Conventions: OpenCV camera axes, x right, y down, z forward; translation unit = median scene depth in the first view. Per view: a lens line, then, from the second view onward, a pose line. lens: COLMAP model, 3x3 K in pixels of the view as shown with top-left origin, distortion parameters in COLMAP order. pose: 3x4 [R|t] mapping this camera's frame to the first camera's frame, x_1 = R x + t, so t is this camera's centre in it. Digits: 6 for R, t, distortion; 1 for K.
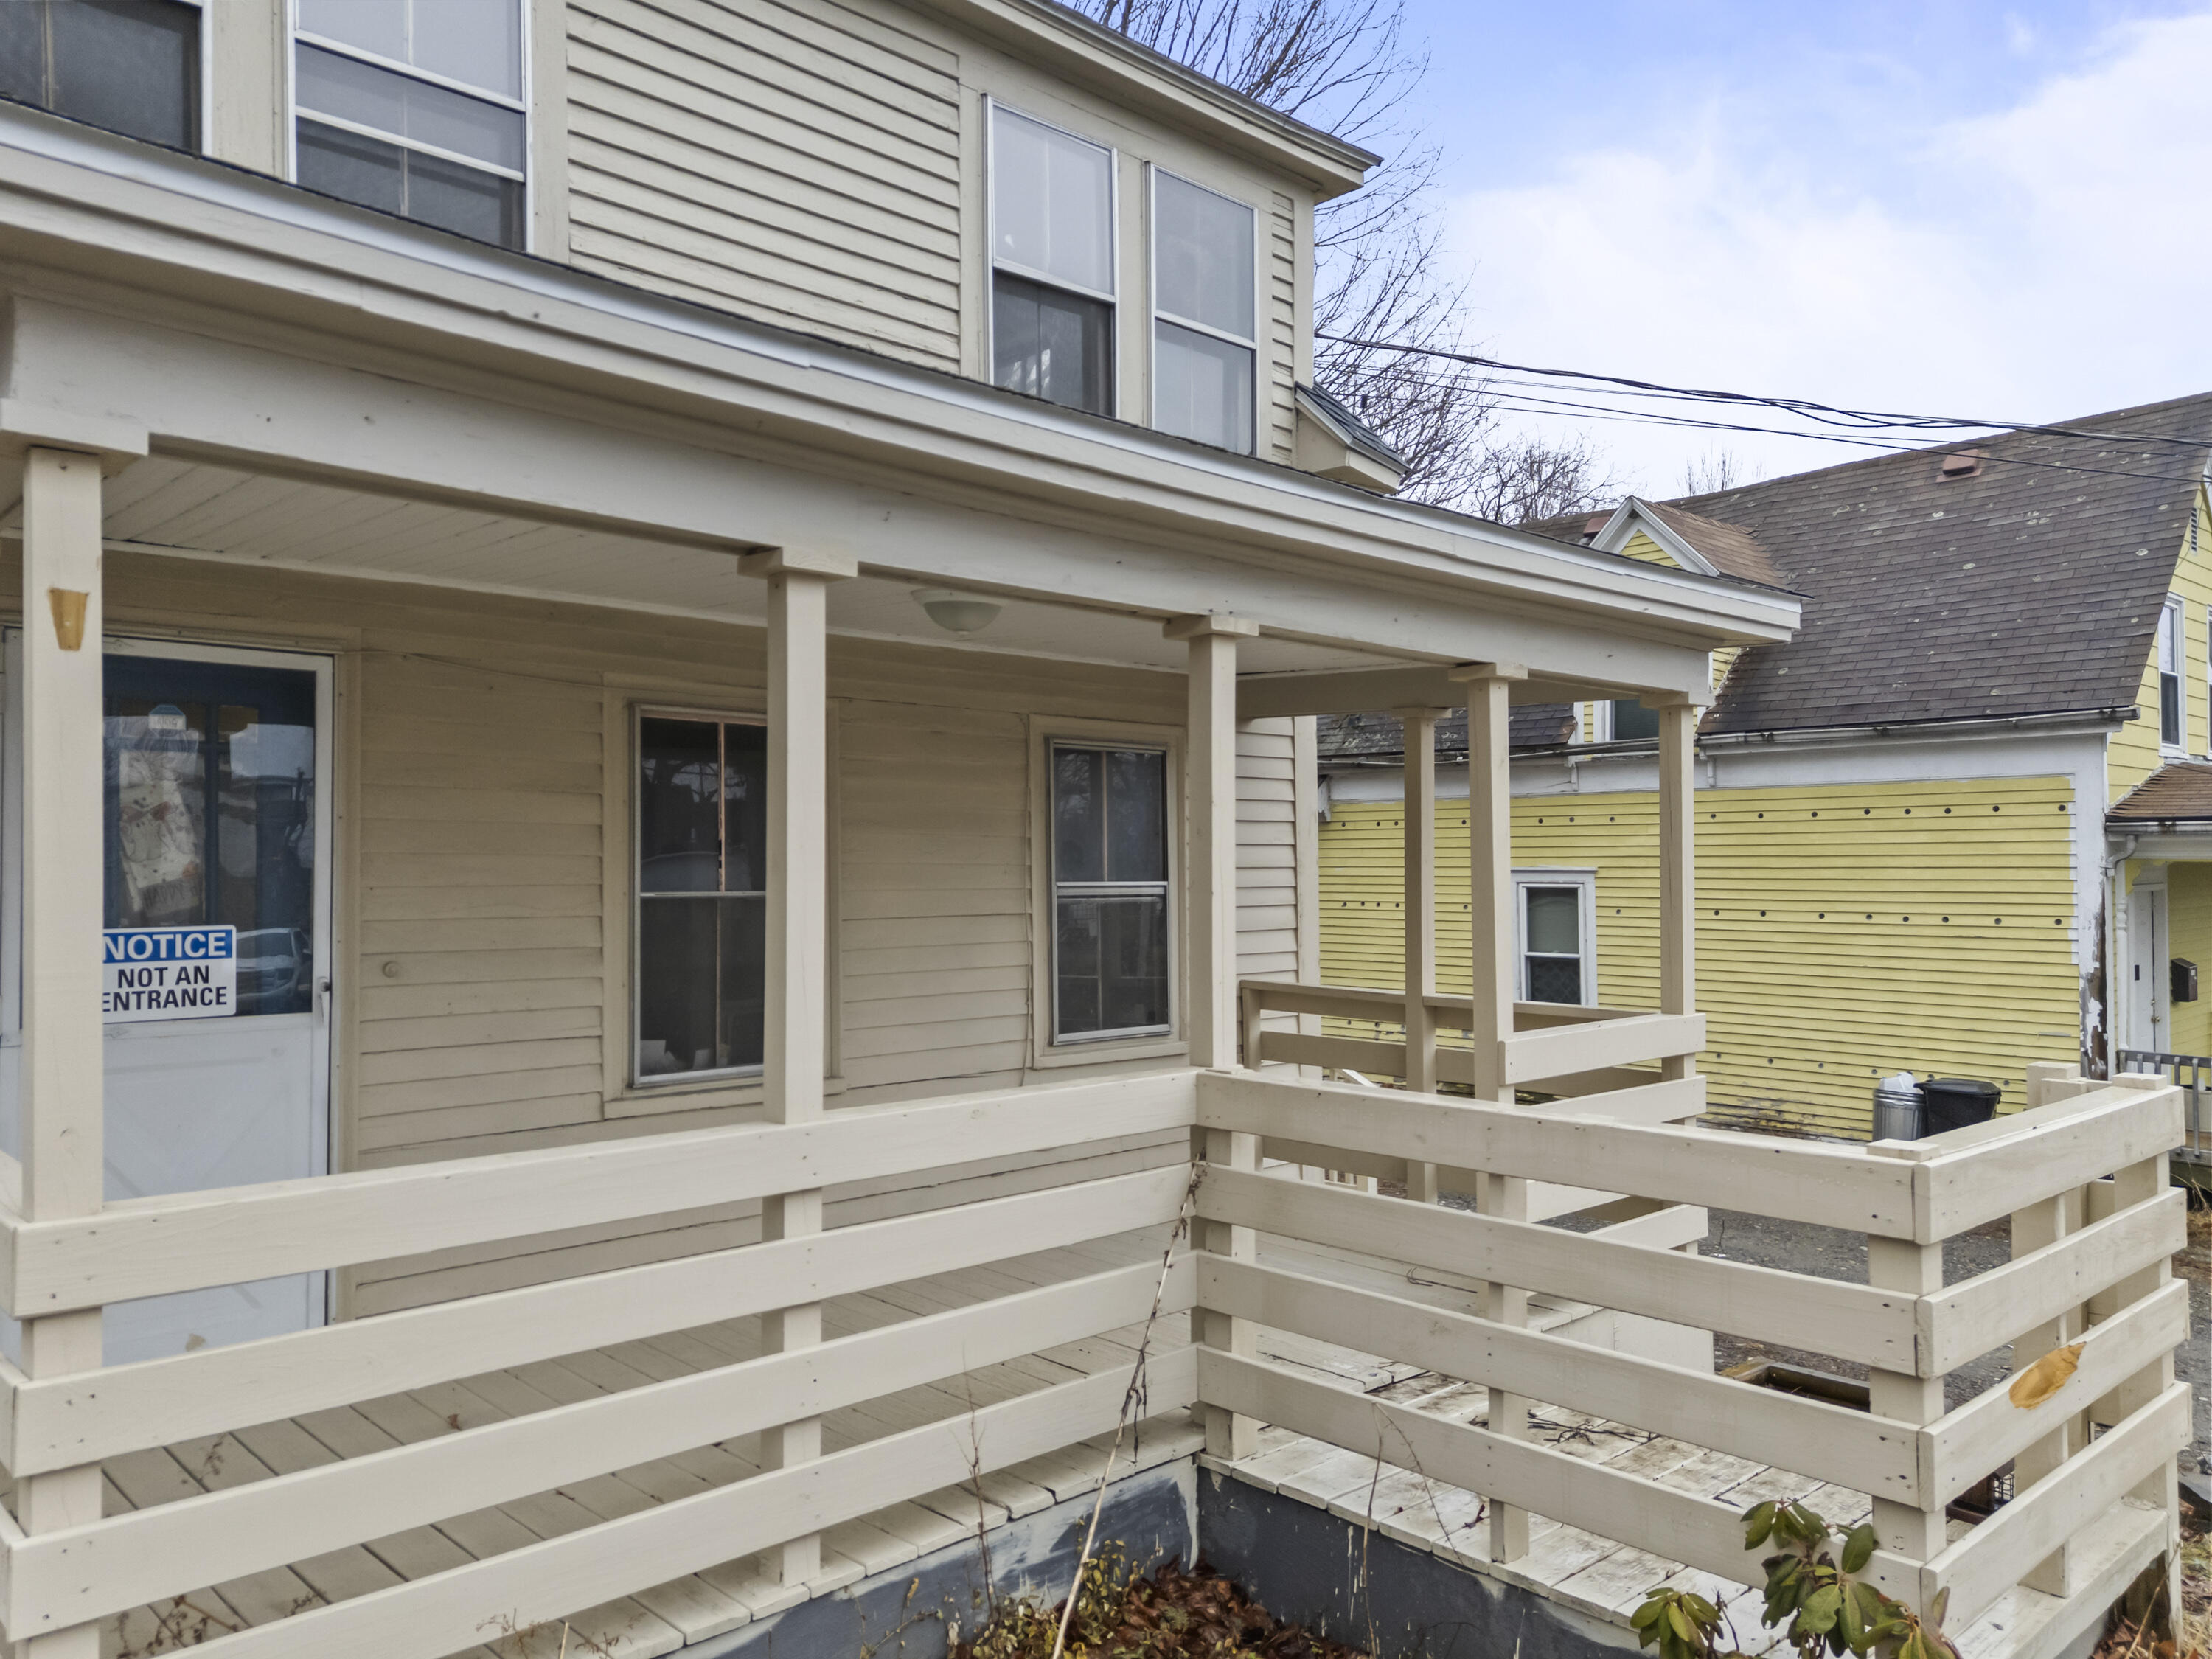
lens RADIAL K [[1598.5, 0, 1080.0], [0, 1598.5, 848.7], [0, 0, 1]] dist [0.043947, -0.008208]
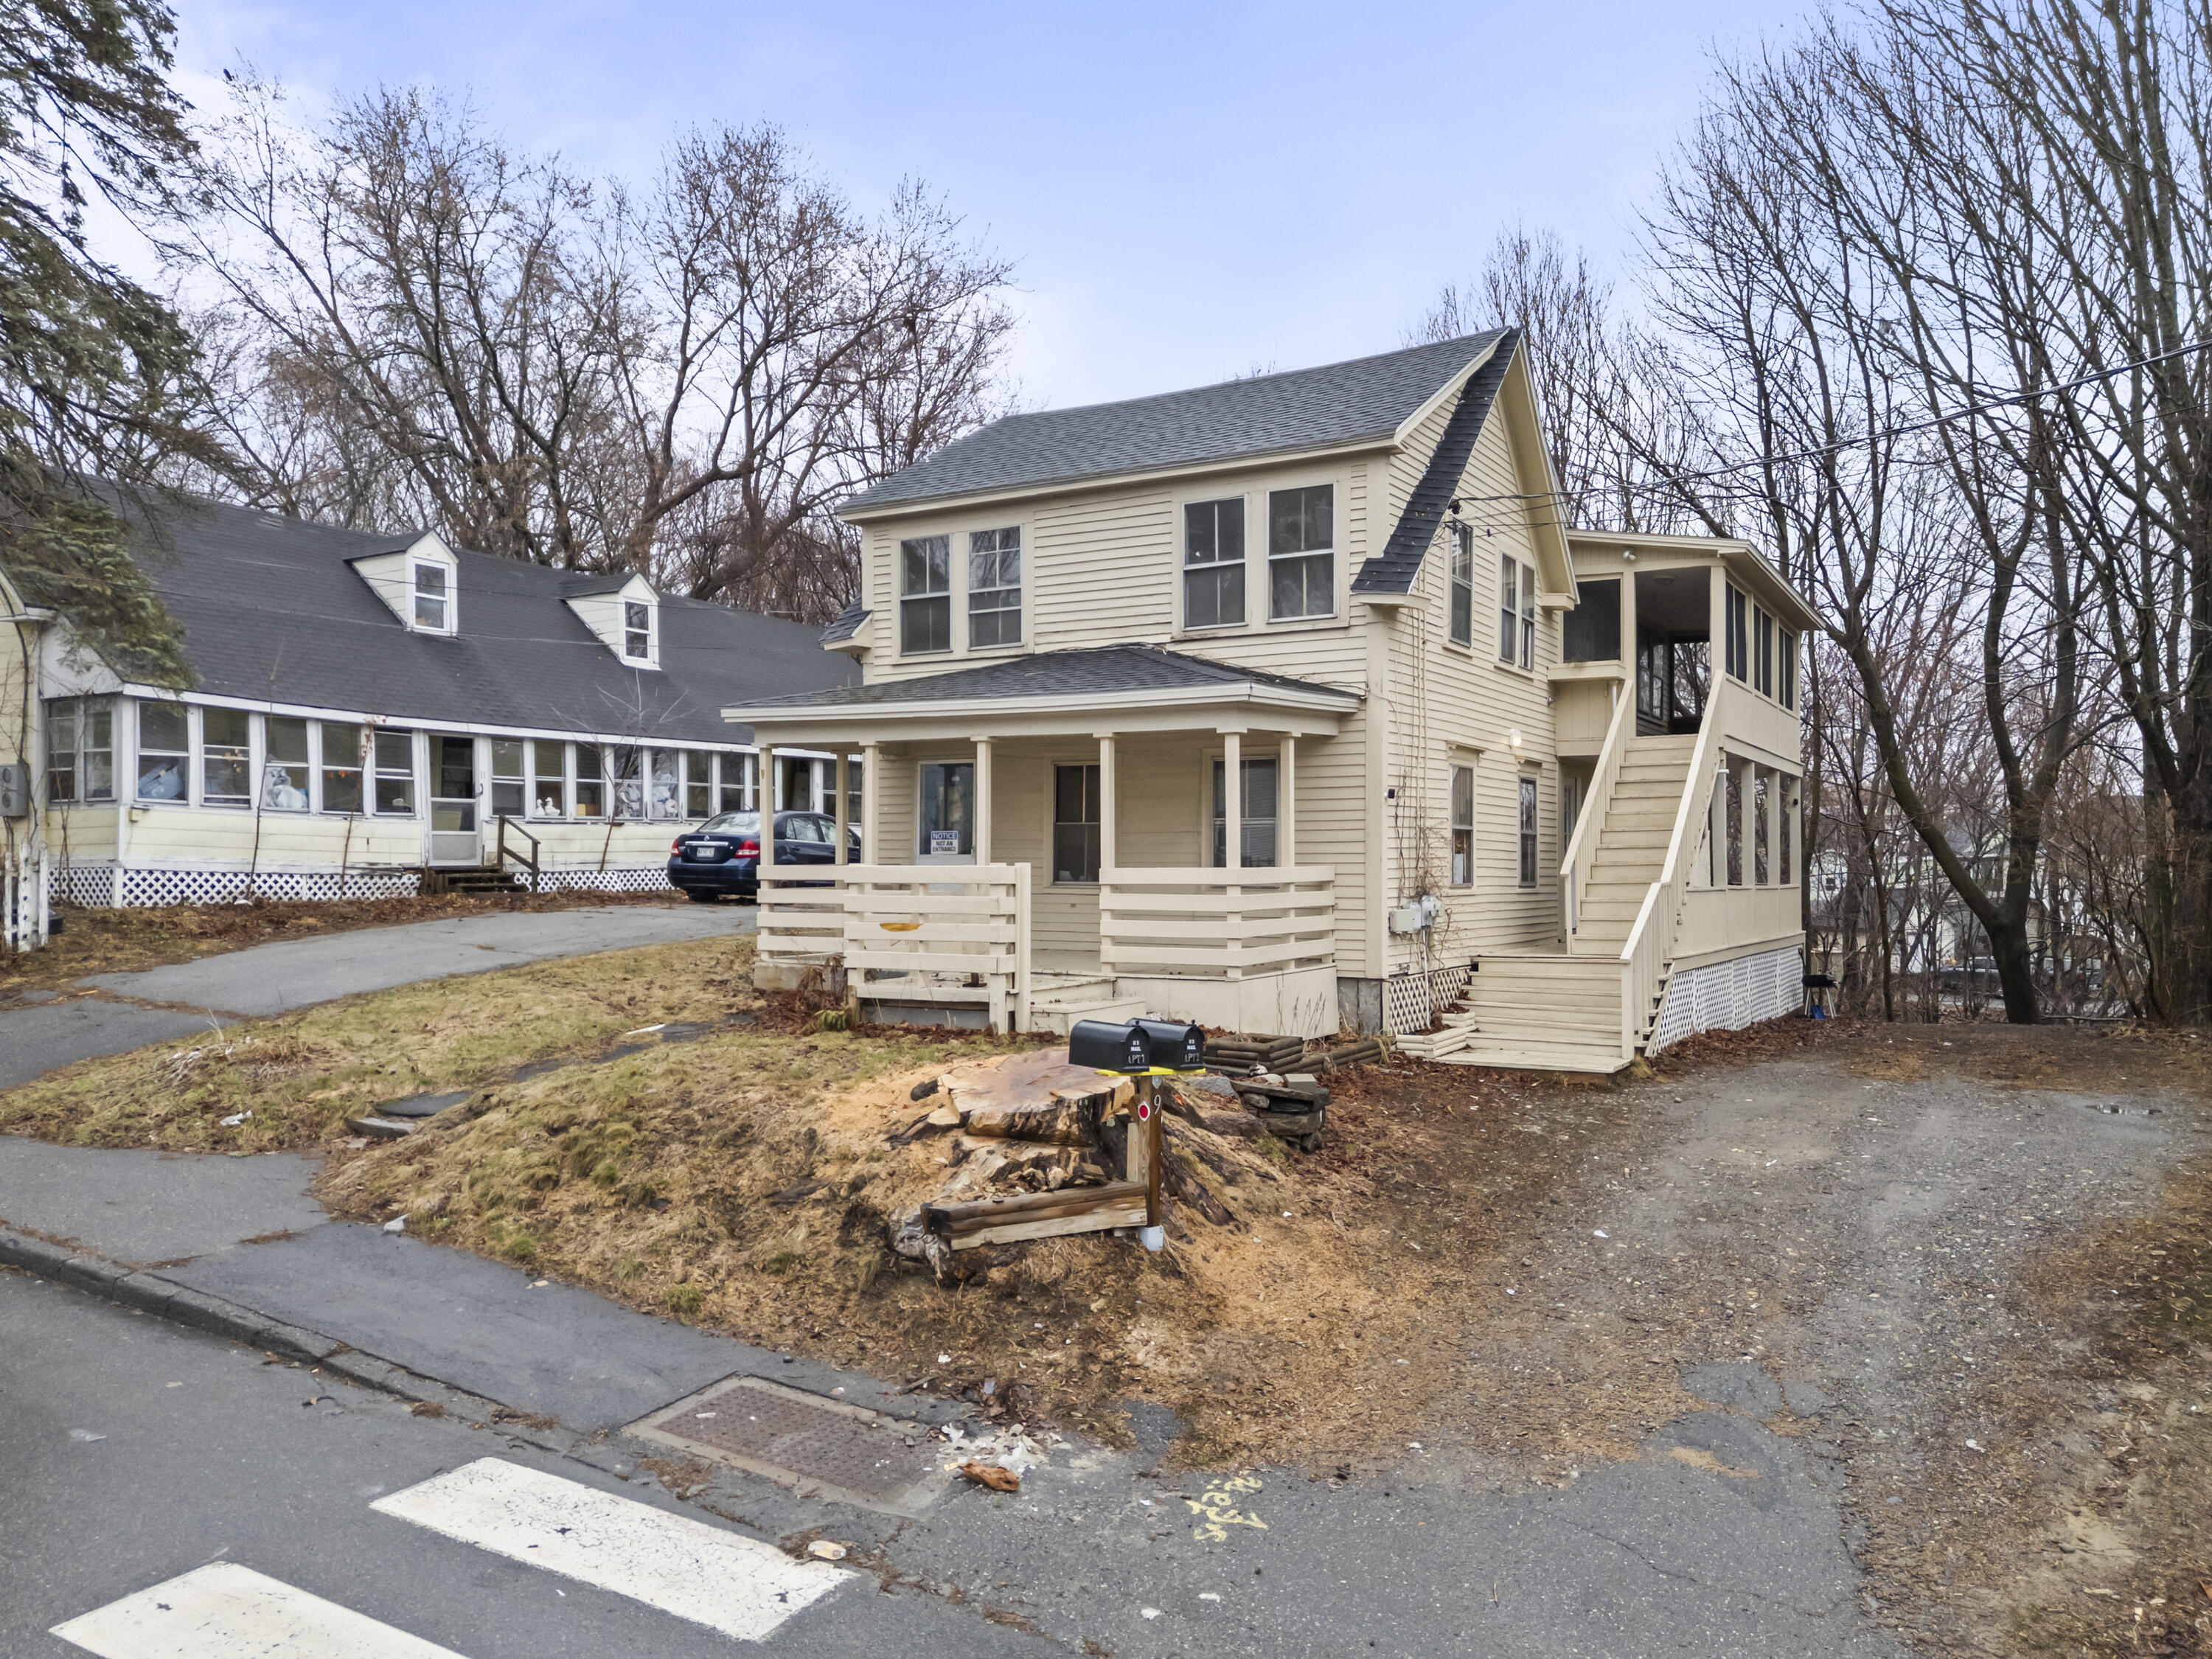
lens RADIAL K [[1598.5, 0, 1080.0], [0, 1598.5, 848.7], [0, 0, 1]] dist [0.043947, -0.008208]
pose [[0.269498, -0.007560, -0.962971, 1.203362], [0.008774, 0.999947, -0.005395, 0.041974], [0.962961, -0.006995, 0.269550, 0.094366]]
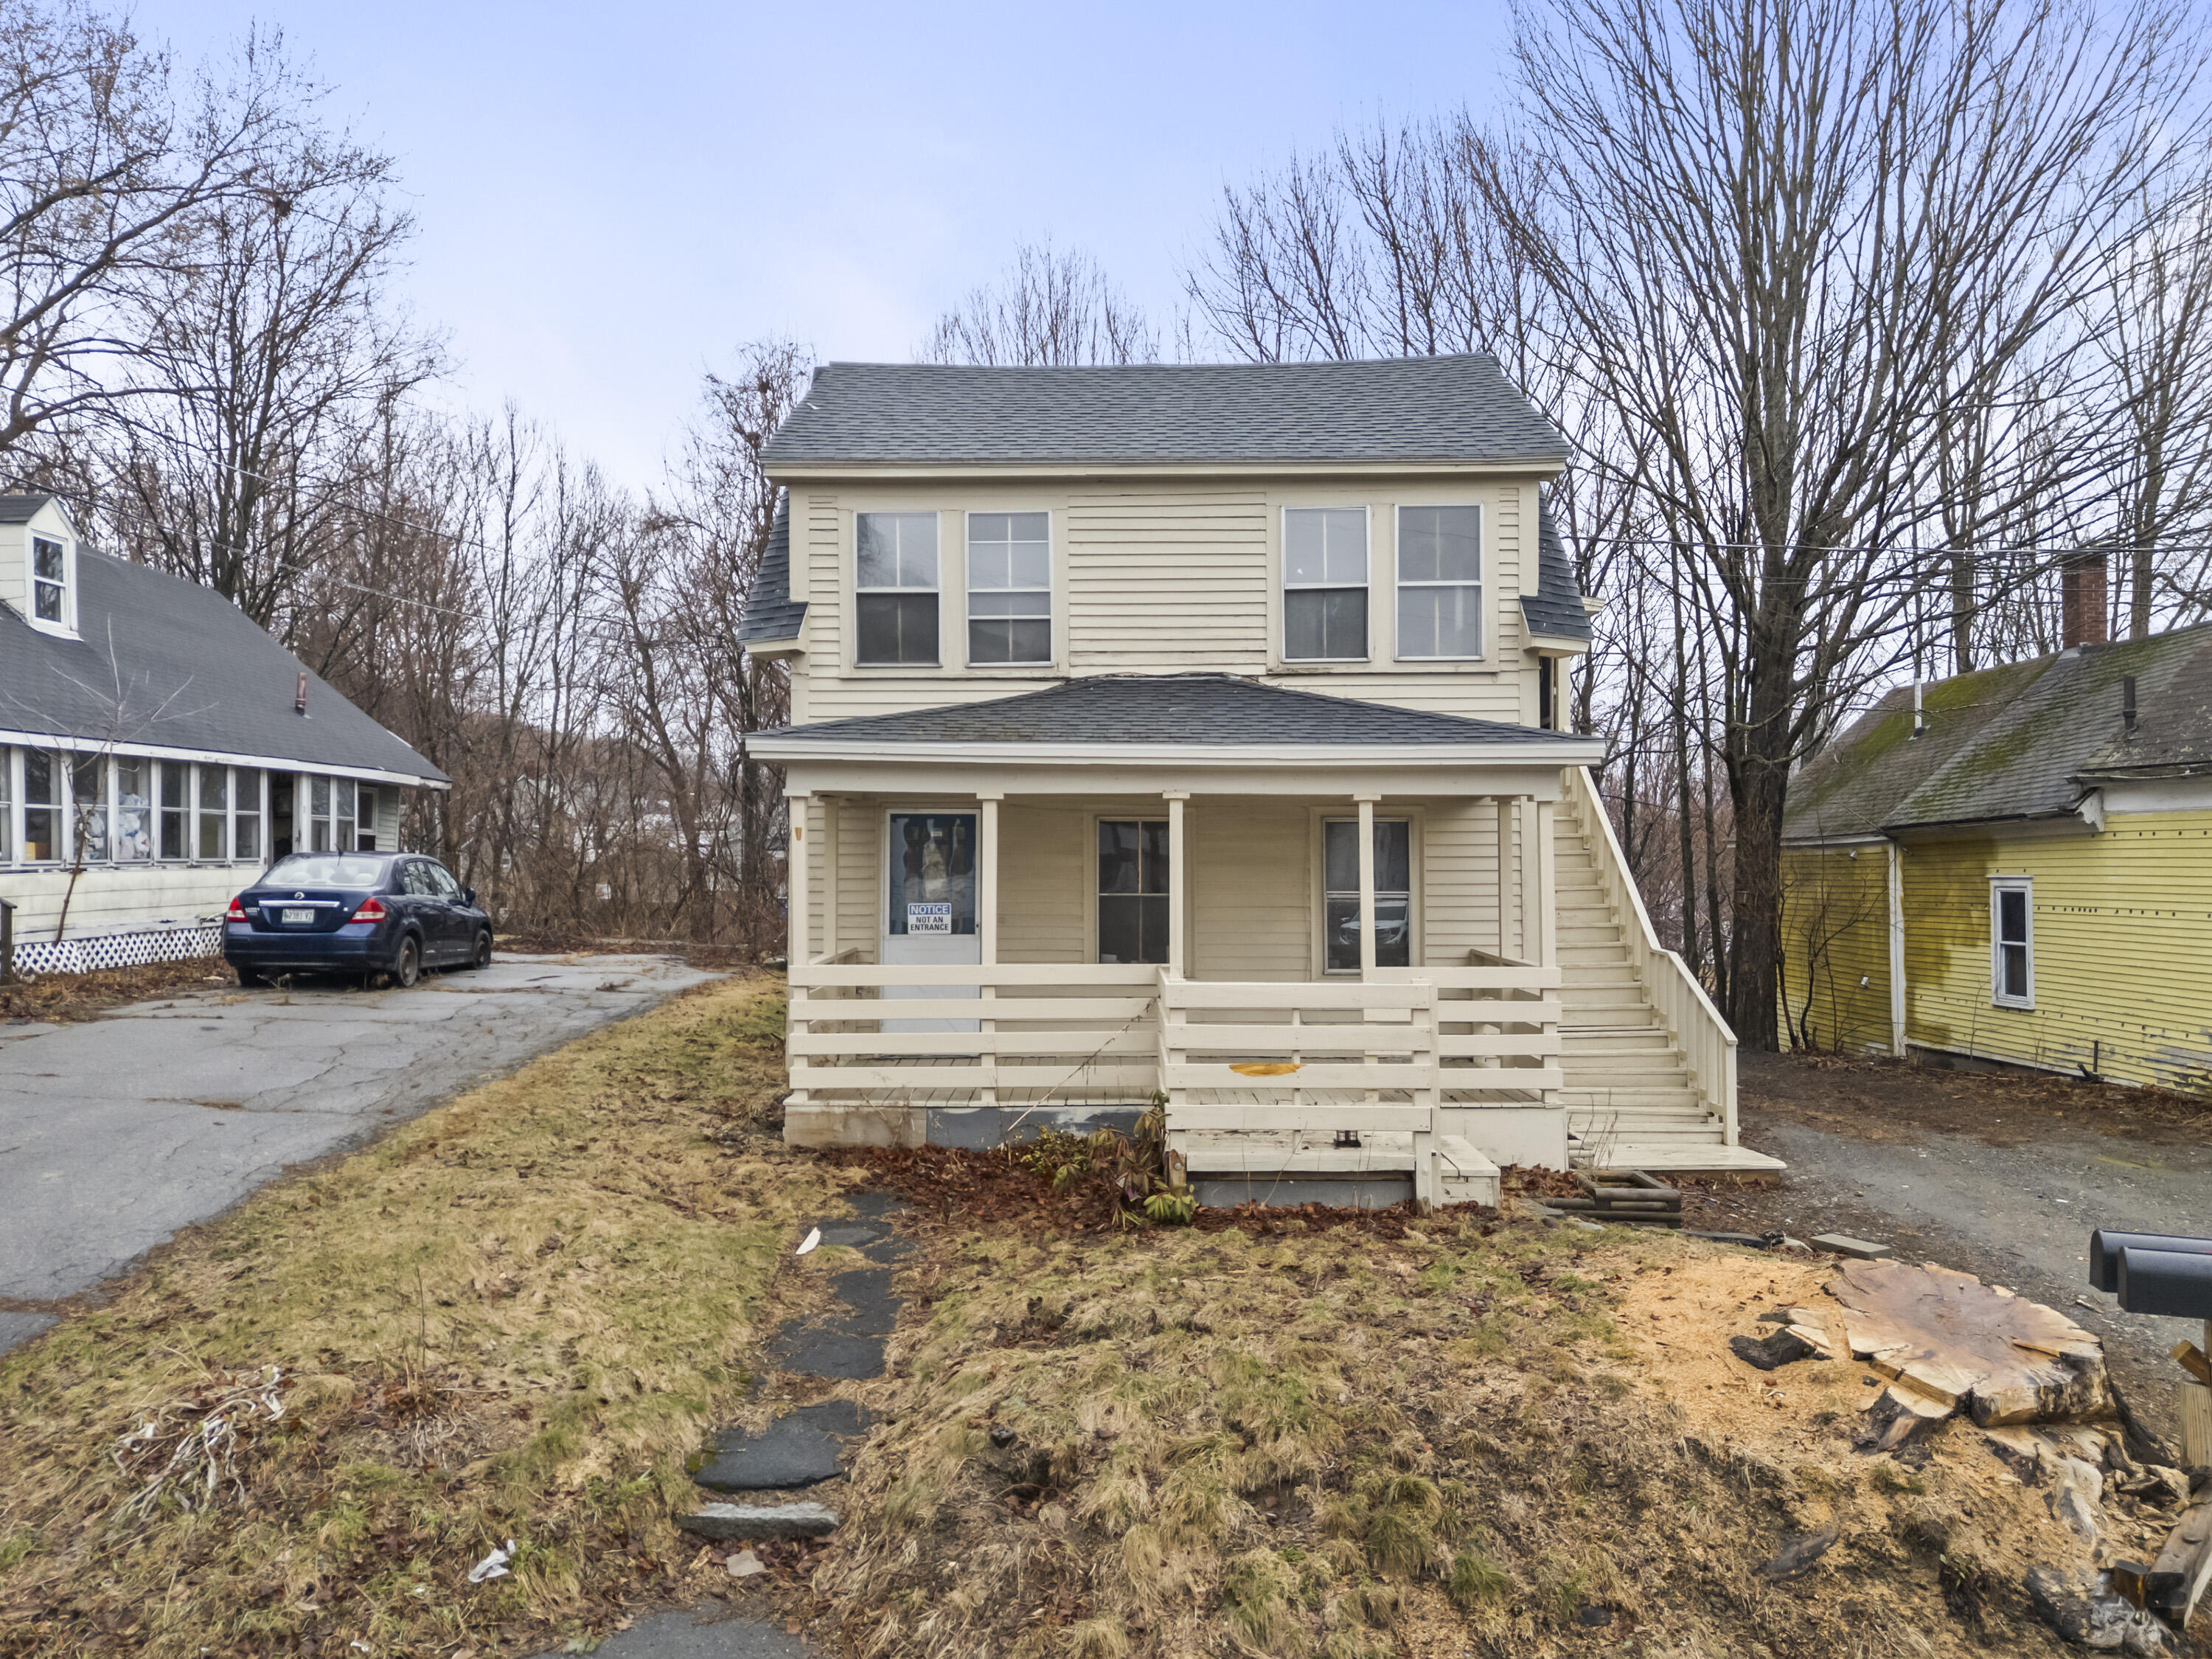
lens RADIAL K [[1598.5, 0, 1080.0], [0, 1598.5, 848.7], [0, 0, 1]] dist [0.043947, -0.008208]
pose [[0.713322, -0.007817, -0.700793, 0.624603], [0.010276, 0.999947, -0.000694, -0.017923], [0.700761, -0.006707, 0.713365, -0.334721]]
